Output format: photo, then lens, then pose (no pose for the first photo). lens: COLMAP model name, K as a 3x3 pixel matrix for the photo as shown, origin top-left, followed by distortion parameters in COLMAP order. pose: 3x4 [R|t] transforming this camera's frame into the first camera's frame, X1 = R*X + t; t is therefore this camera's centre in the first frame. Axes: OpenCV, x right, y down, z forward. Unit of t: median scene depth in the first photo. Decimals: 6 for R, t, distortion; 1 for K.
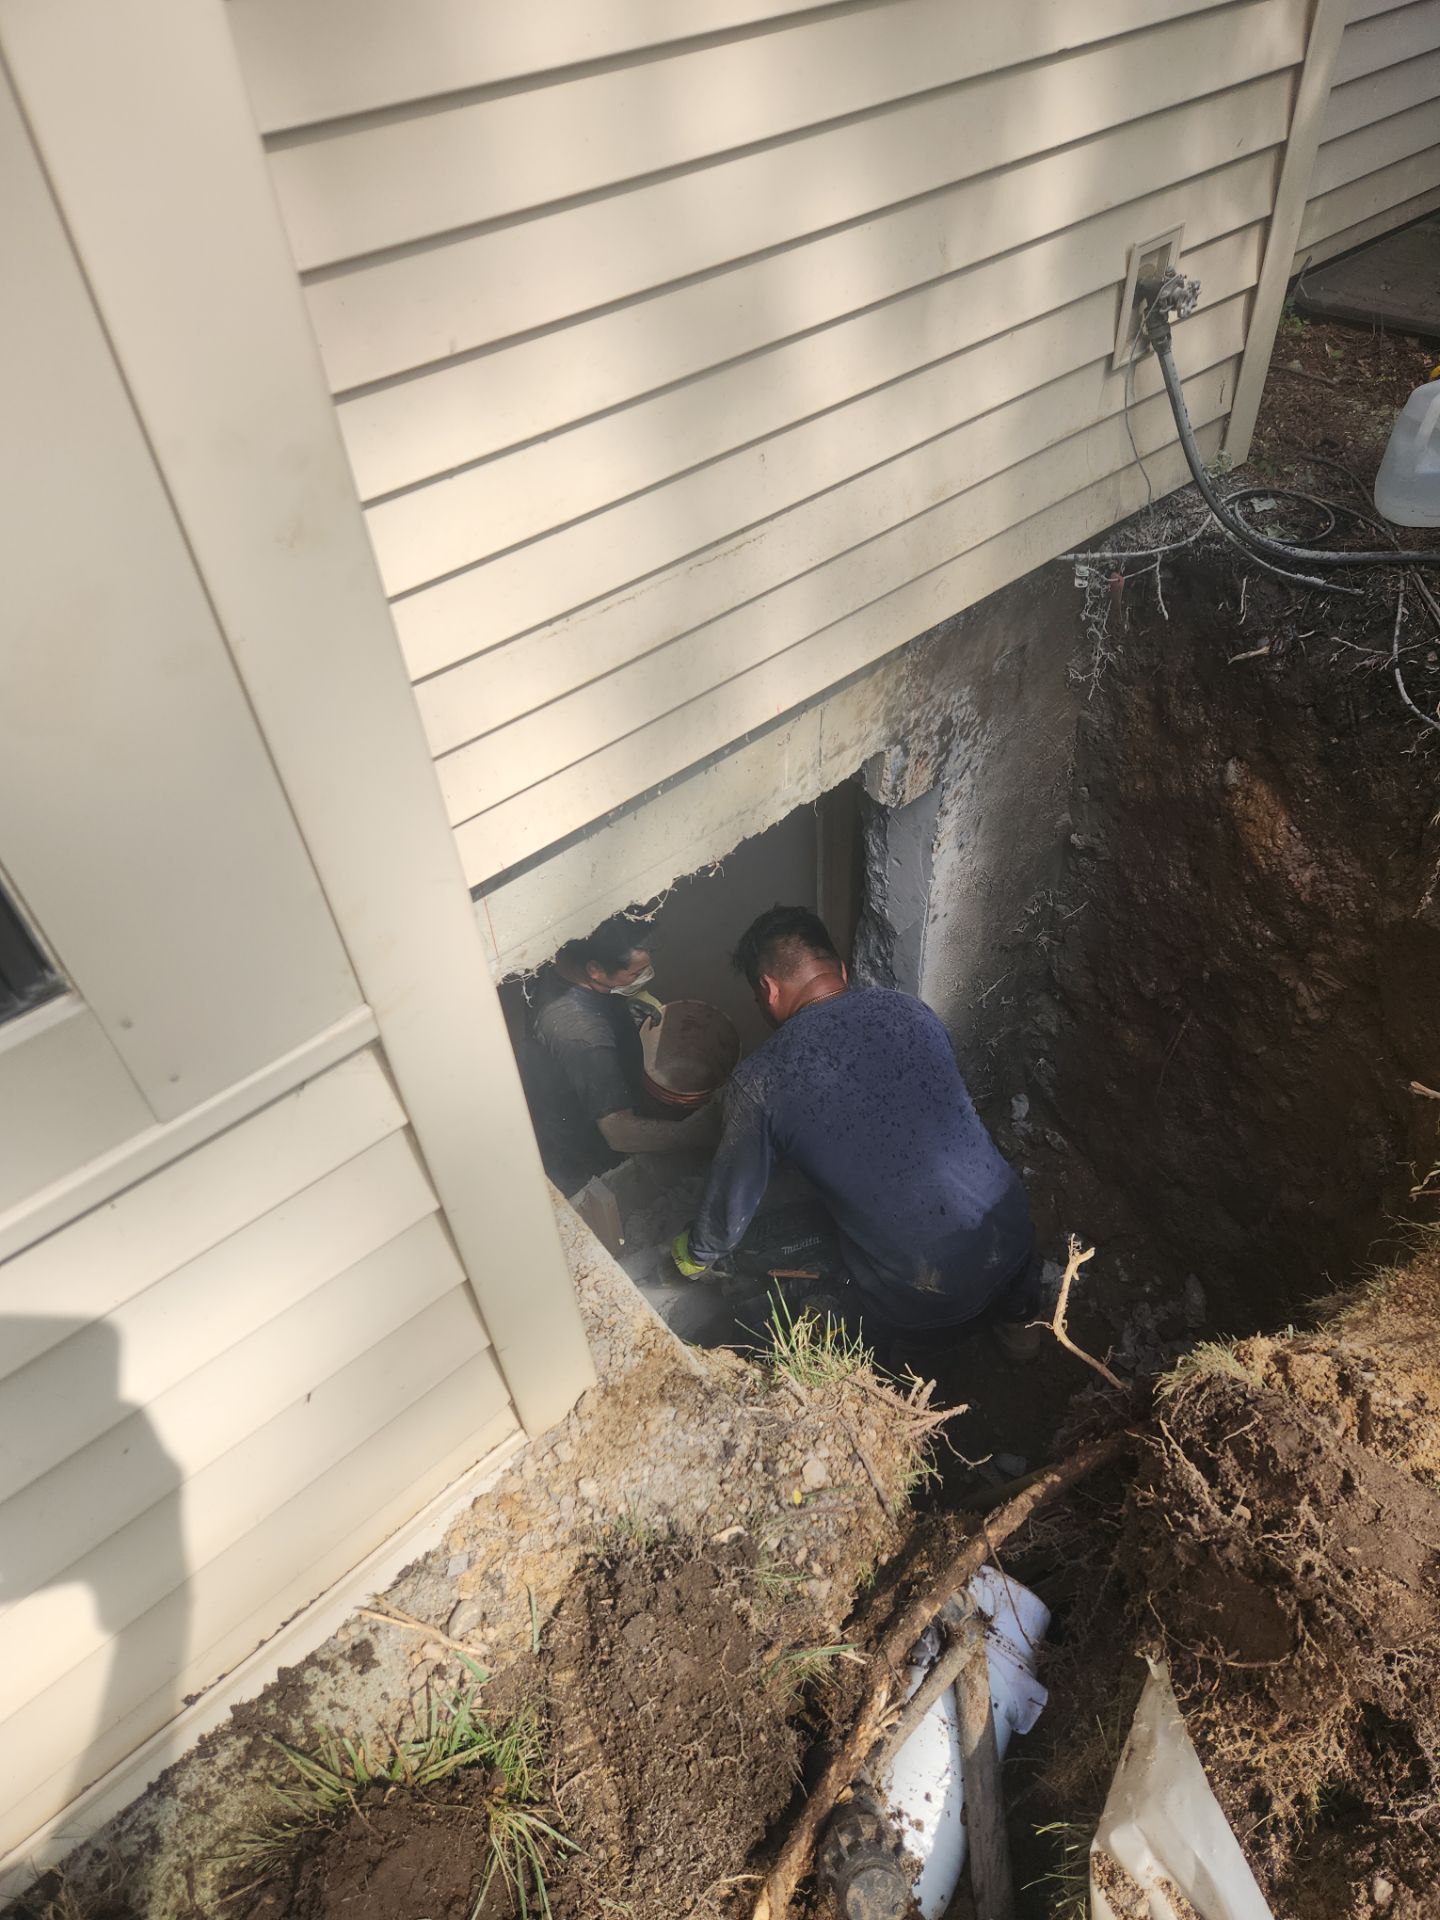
lens RADIAL K [[1302.5, 0, 751.8], [0, 1302.5, 985.1], [0, 0, 1]] dist [0.091478, -0.077010]
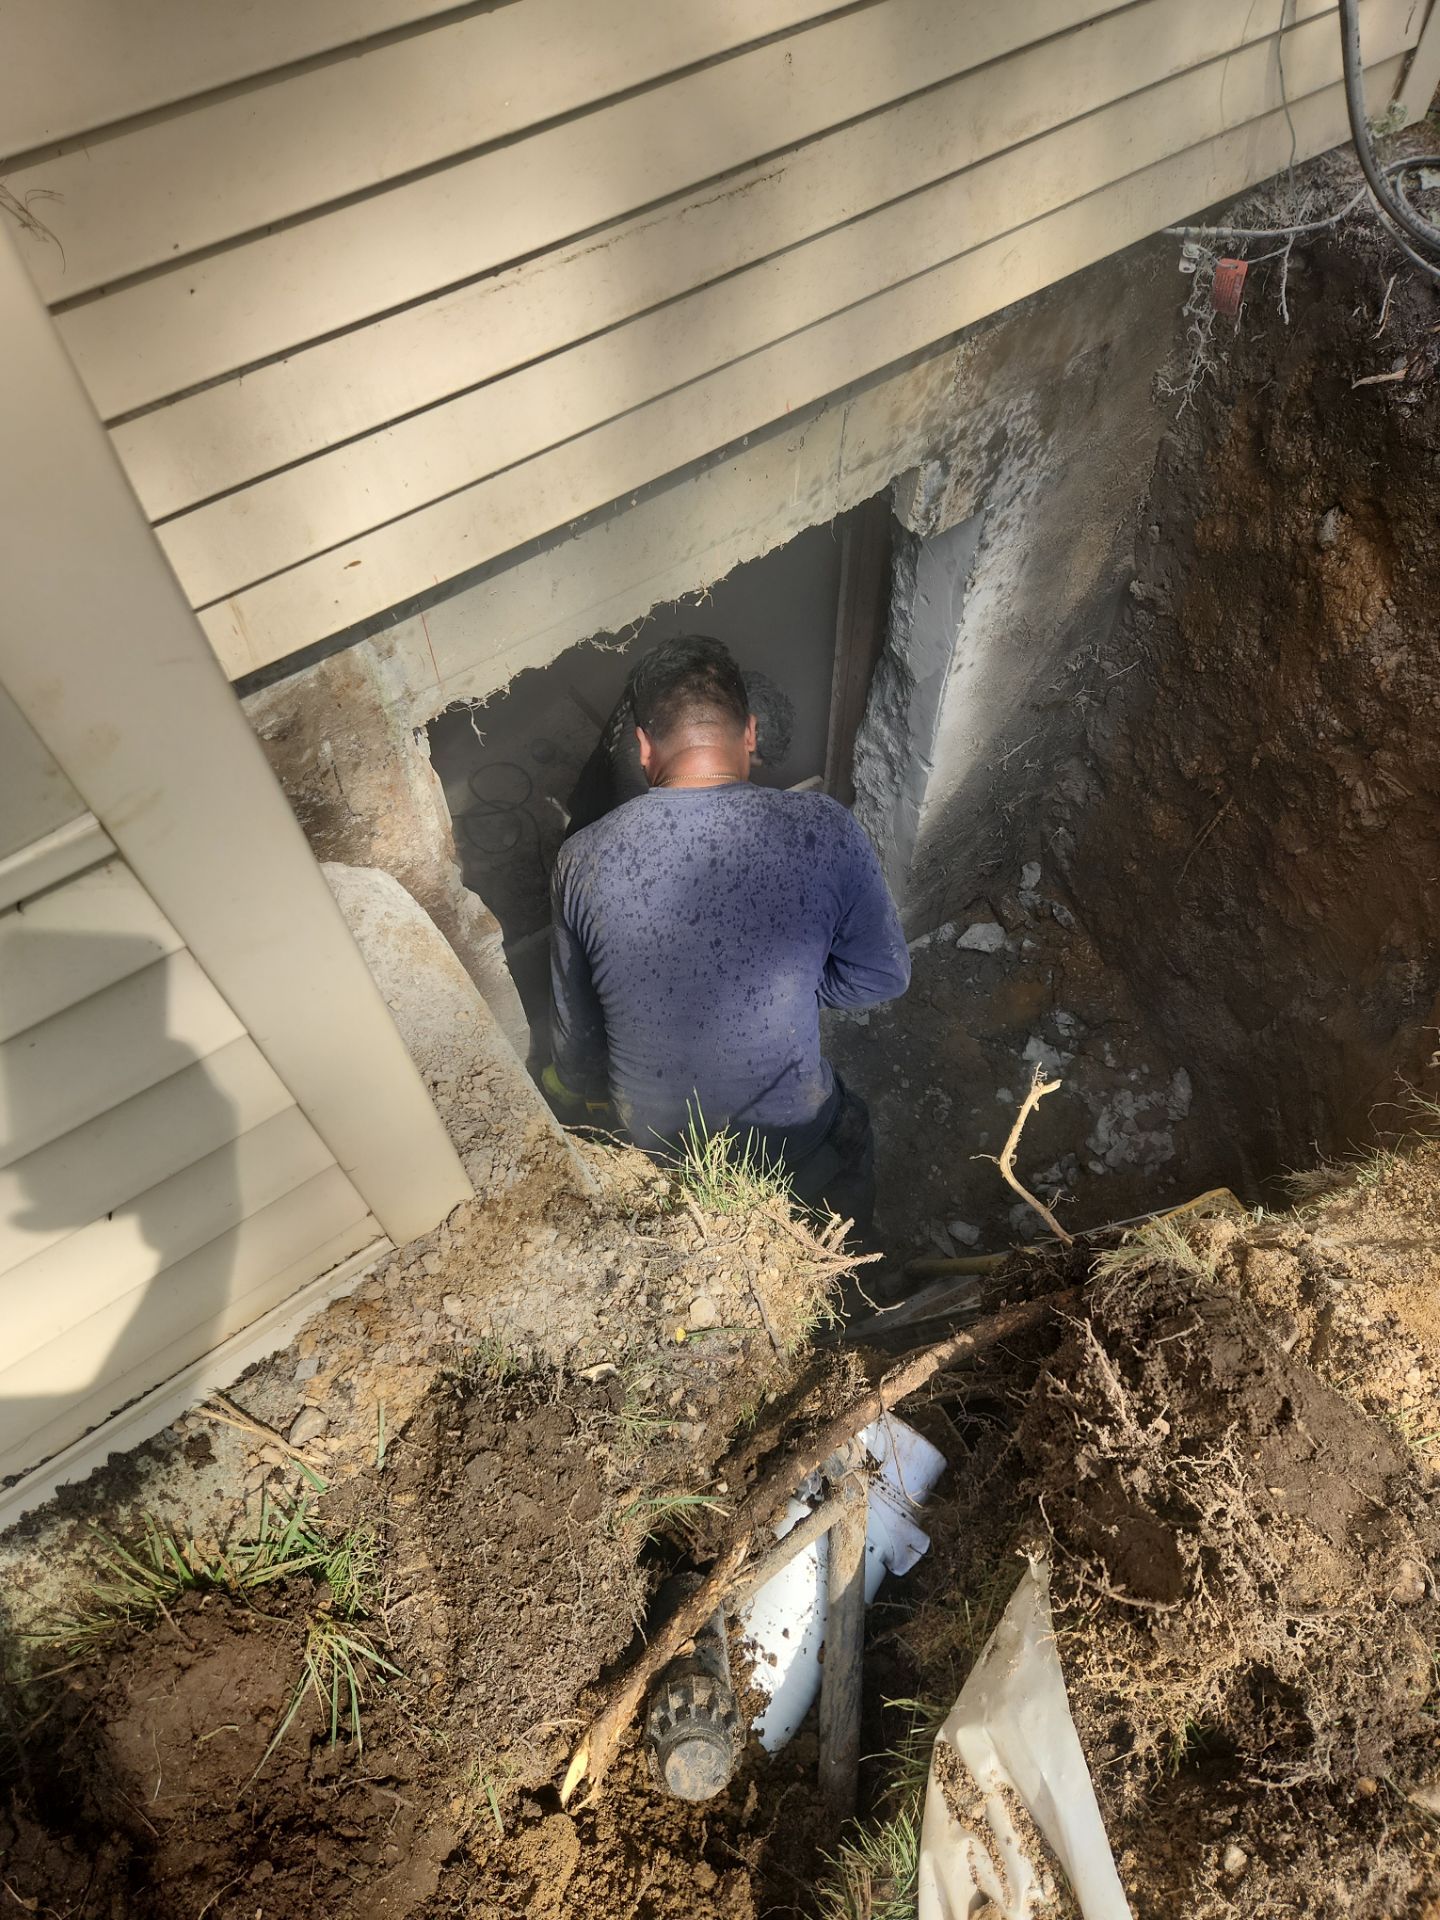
lens RADIAL K [[1271.8, 0, 720.0], [0, 1271.8, 960.0], [0, 0, 1]] dist [0.086505, -0.071644]
pose [[0.993485, 0.104556, -0.045333, 0.076256], [-0.092282, 0.971509, 0.218299, -0.066244], [0.066866, -0.212694, 0.974828, 0.186051]]
